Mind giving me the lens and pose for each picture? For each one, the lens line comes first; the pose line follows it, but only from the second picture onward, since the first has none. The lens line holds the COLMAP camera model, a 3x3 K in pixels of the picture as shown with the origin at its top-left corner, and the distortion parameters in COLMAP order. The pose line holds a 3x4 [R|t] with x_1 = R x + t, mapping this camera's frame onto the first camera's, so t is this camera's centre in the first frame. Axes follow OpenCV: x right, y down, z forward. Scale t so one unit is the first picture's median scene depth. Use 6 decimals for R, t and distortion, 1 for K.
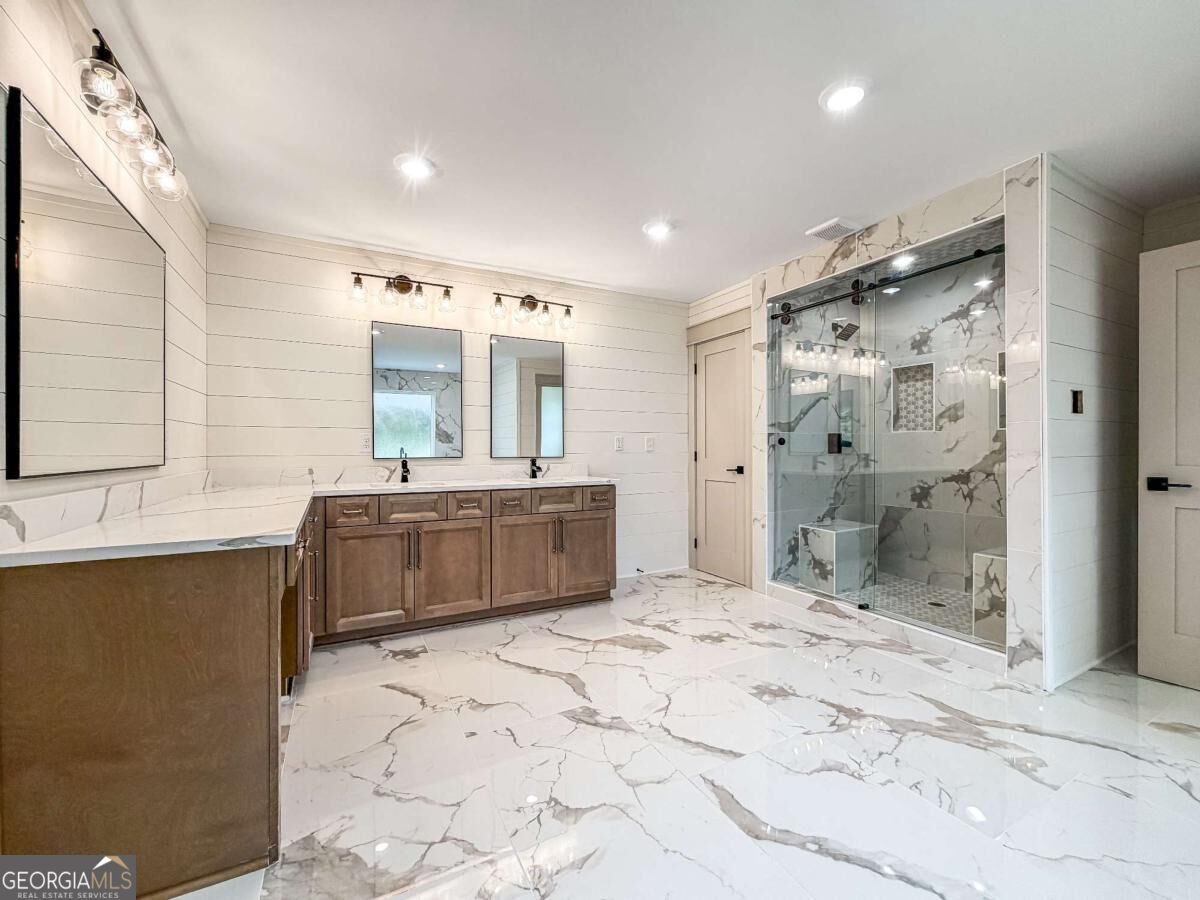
lens RADIAL K [[484.0, 0, 600.0], [0, 484.0, 450.0], [0, 0, 1]] dist [-0.000308, -0.000219]
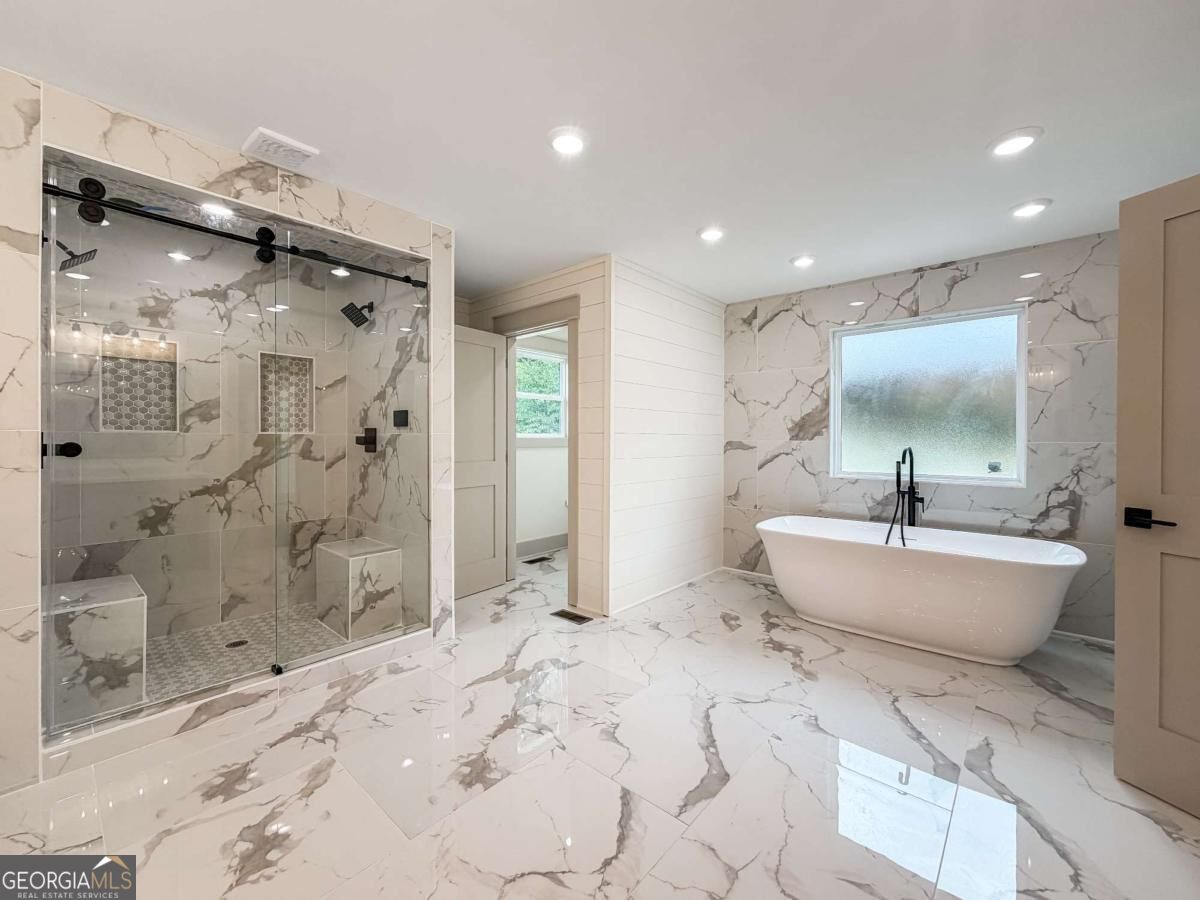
lens RADIAL K [[490.4, 0, 598.7], [0, 490.4, 440.6], [0, 0, 1]] dist [-0.000764, -0.000057]
pose [[-0.347191, -0.000630, 0.937794, -0.316892], [0.003189, 0.999993, 0.001853, -0.028979], [-0.937789, 0.003634, -0.347187, 0.740789]]
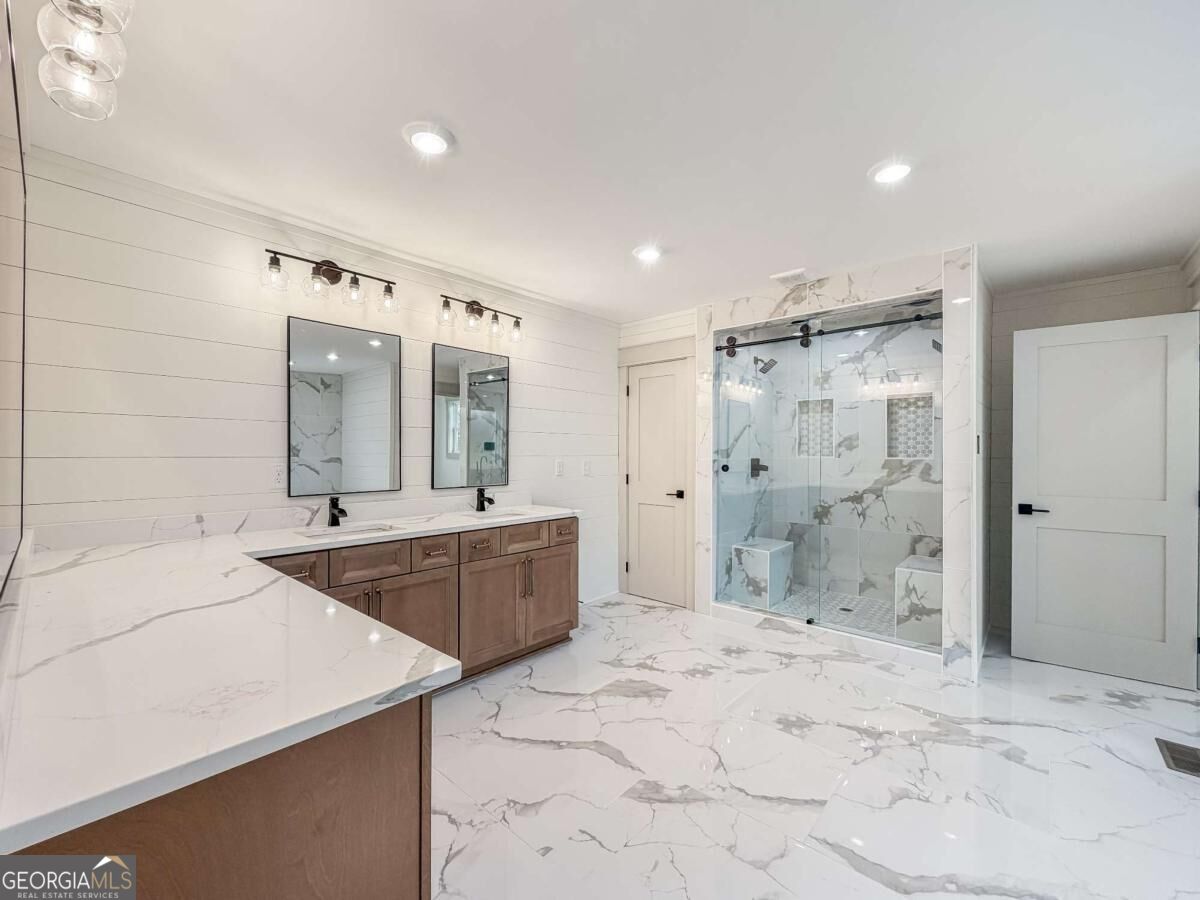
lens RADIAL K [[490.4, 0, 599.8], [0, 490.4, 453.2], [0, 0, 1]] dist [-0.000484, -0.000116]
pose [[0.939141, 0.005953, 0.343482, -0.272227], [-0.005340, 0.999982, -0.002730, -0.050471], [-0.343492, 0.000729, 0.939155, 0.106451]]
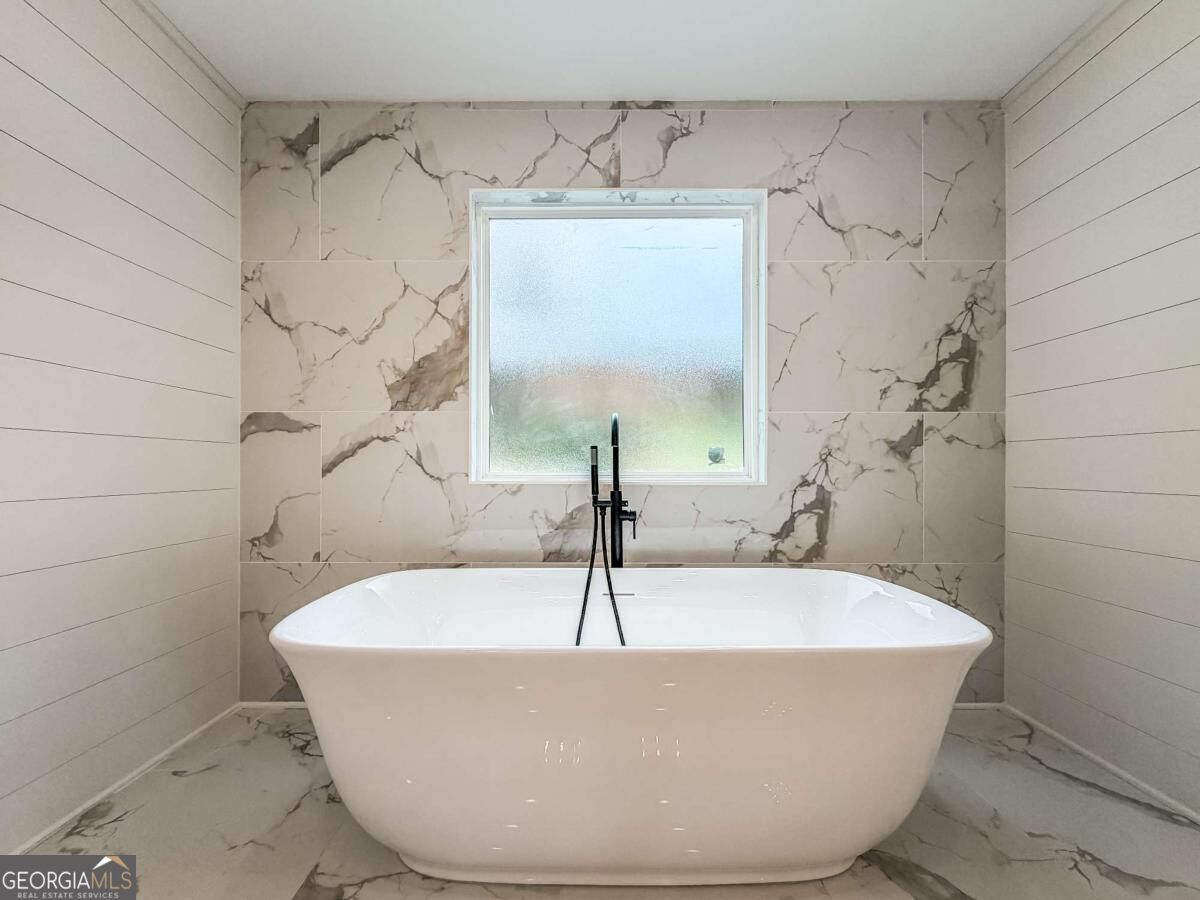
lens RADIAL K [[494.6, 0, 597.8], [0, 494.6, 468.9], [0, 0, 1]] dist [-0.000134, -0.000162]
pose [[-0.884327, 0.002053, 0.466864, 0.193113], [0.004795, 0.999978, 0.004686, 0.044790], [-0.466844, 0.006383, -0.884317, 0.255755]]
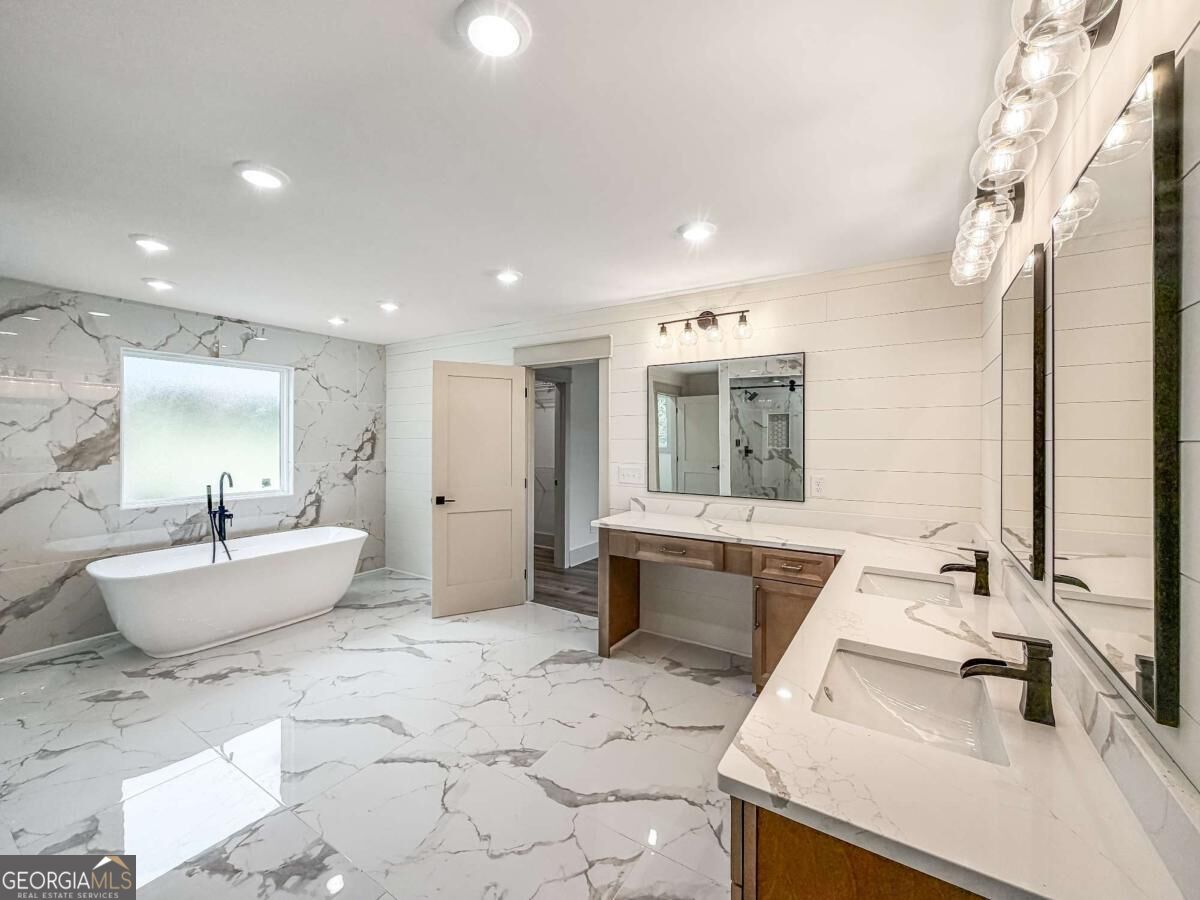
lens RADIAL K [[494.1, 0, 592.0], [0, 494.1, 436.5], [0, 0, 1]] dist [-0.001964, -0.000101]
pose [[-0.877174, -0.001129, -0.480171, 0.222694], [-0.002025, 0.999997, 0.001348, -0.102298], [0.480168, 0.002154, -0.877174, 1.261315]]
